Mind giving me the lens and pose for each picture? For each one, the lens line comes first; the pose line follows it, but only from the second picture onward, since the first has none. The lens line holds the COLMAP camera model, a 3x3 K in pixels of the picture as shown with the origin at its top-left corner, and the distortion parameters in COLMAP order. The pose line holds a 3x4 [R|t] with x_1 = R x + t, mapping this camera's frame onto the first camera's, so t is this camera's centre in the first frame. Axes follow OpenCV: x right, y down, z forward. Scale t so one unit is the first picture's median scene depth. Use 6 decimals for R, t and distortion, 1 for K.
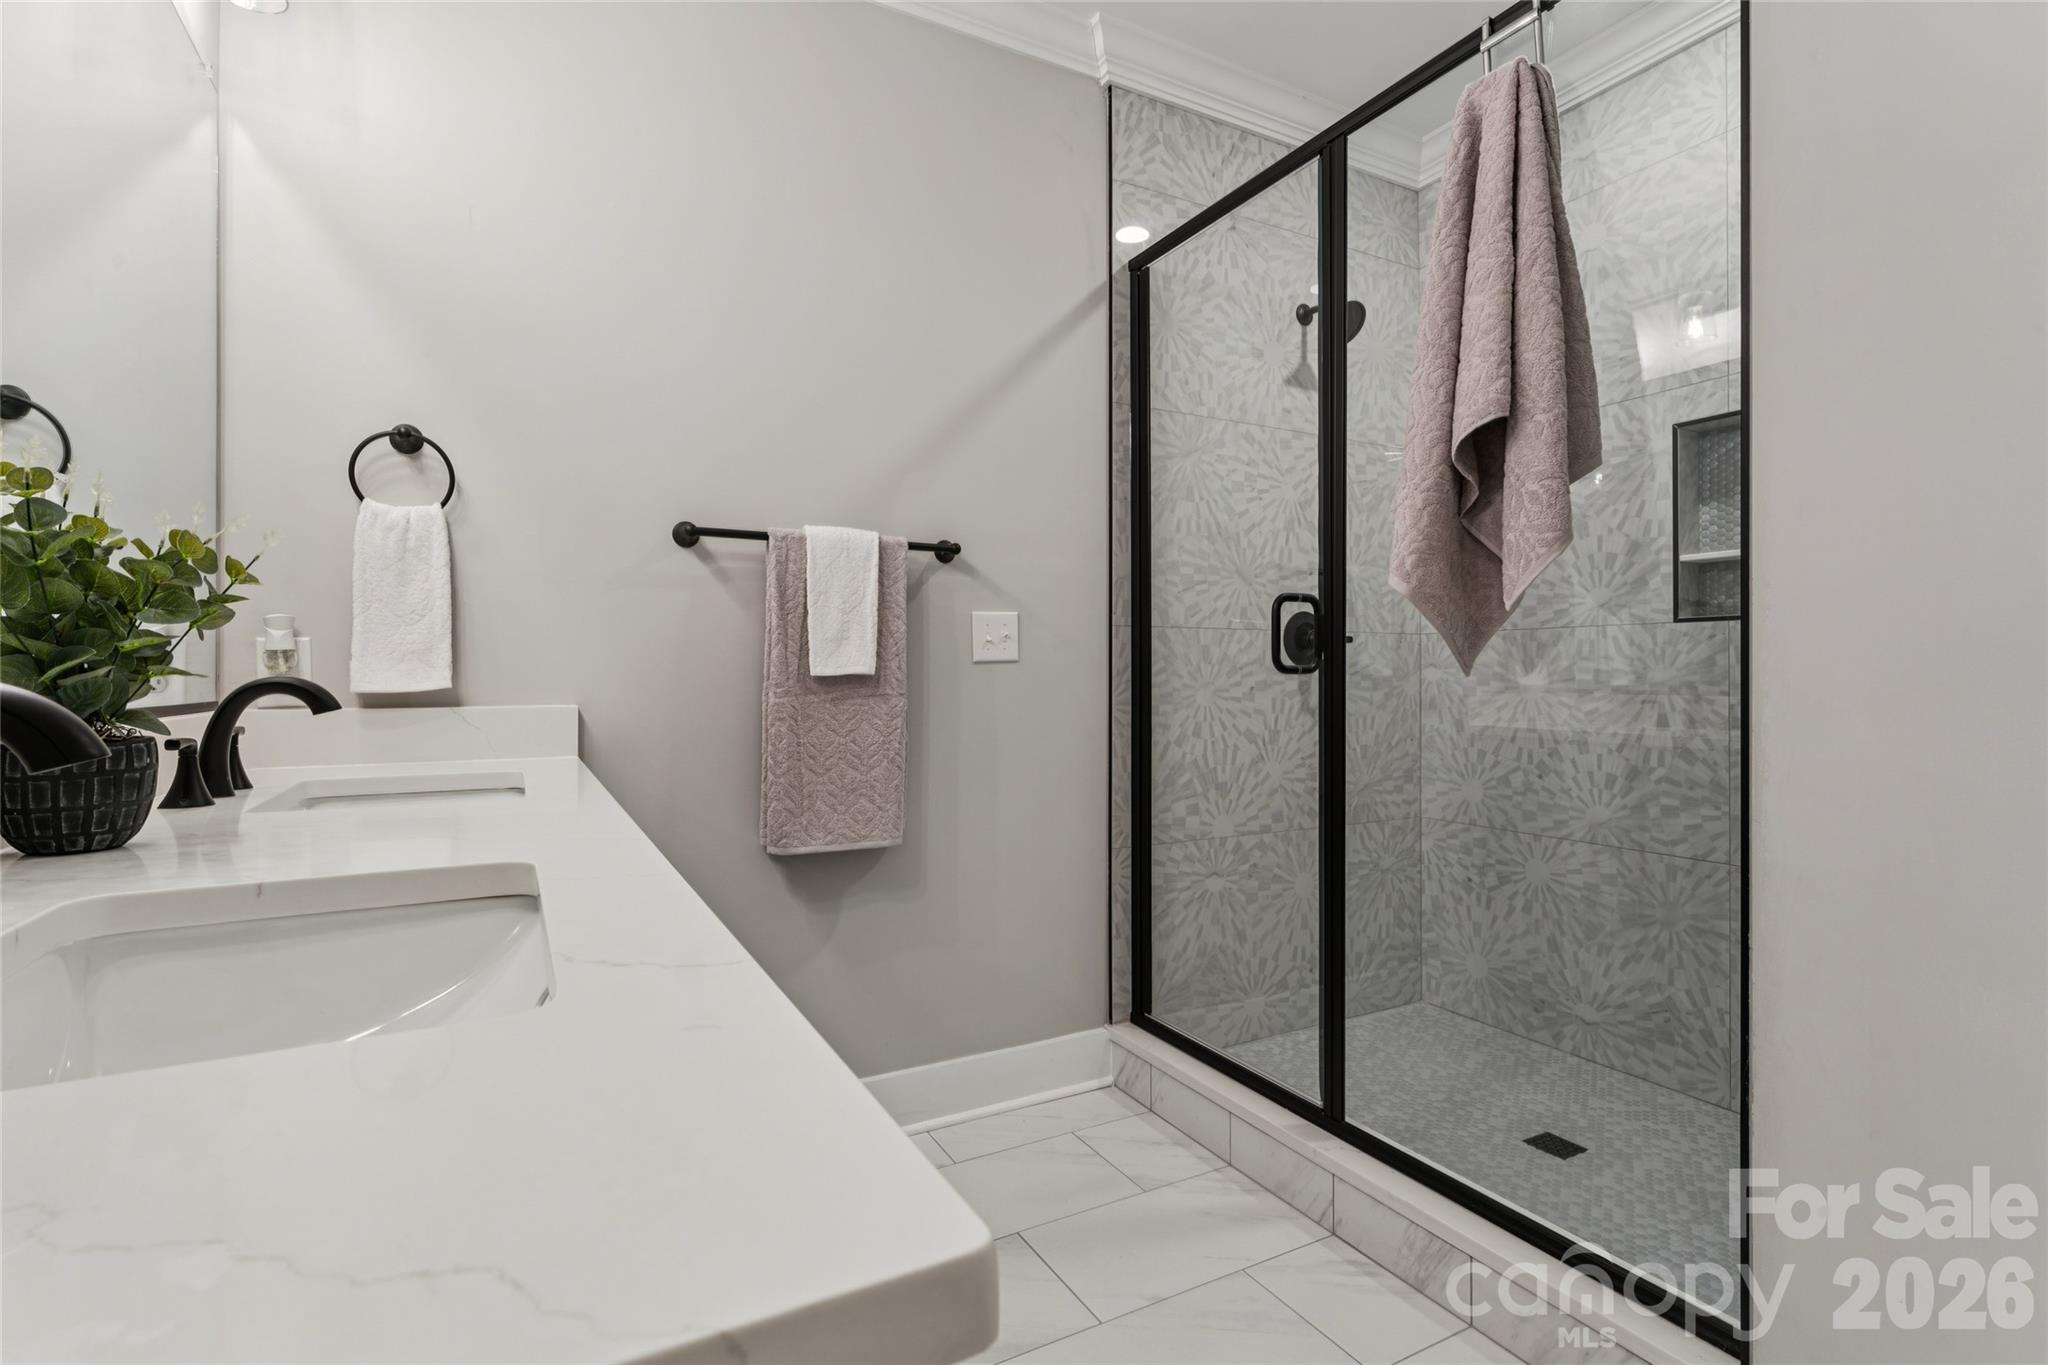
lens RADIAL K [[956.9, 0, 1025.3], [0, 956.9, 680.2], [0, 0, 1]] dist [-0.000931, 0.002211]
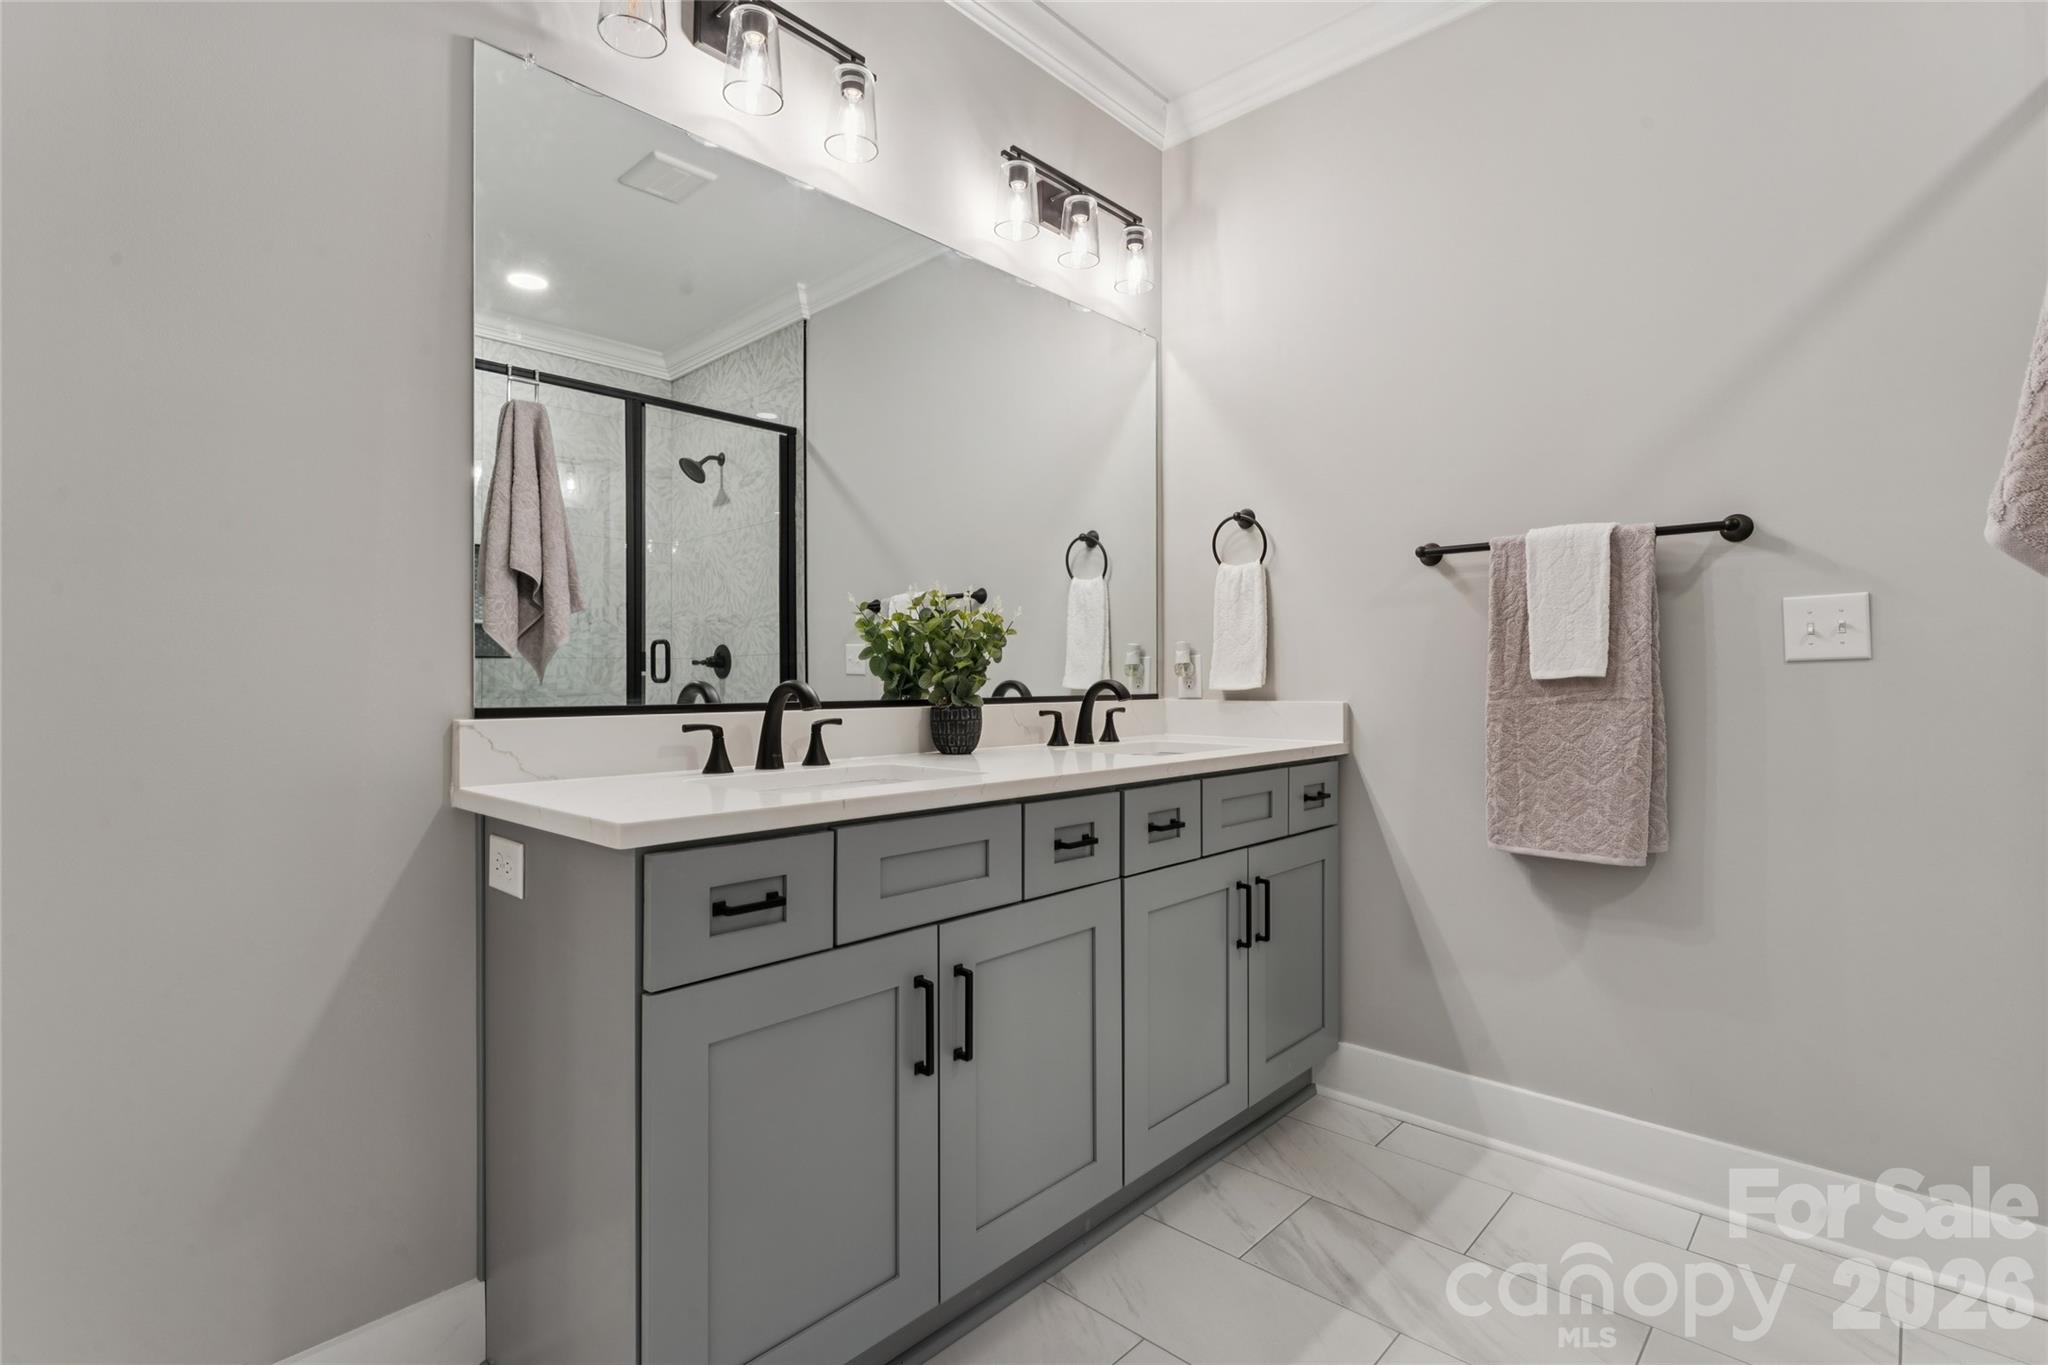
lens RADIAL K [[956.9, 0, 1026.0], [0, 956.9, 677.1], [0, 0, 1]] dist [-0.000931, 0.002211]
pose [[0.345305, -0.005604, -0.938474, 0.529763], [-0.003894, 0.999965, -0.007404, 0.003444], [0.938482, 0.006211, 0.345271, 0.152724]]
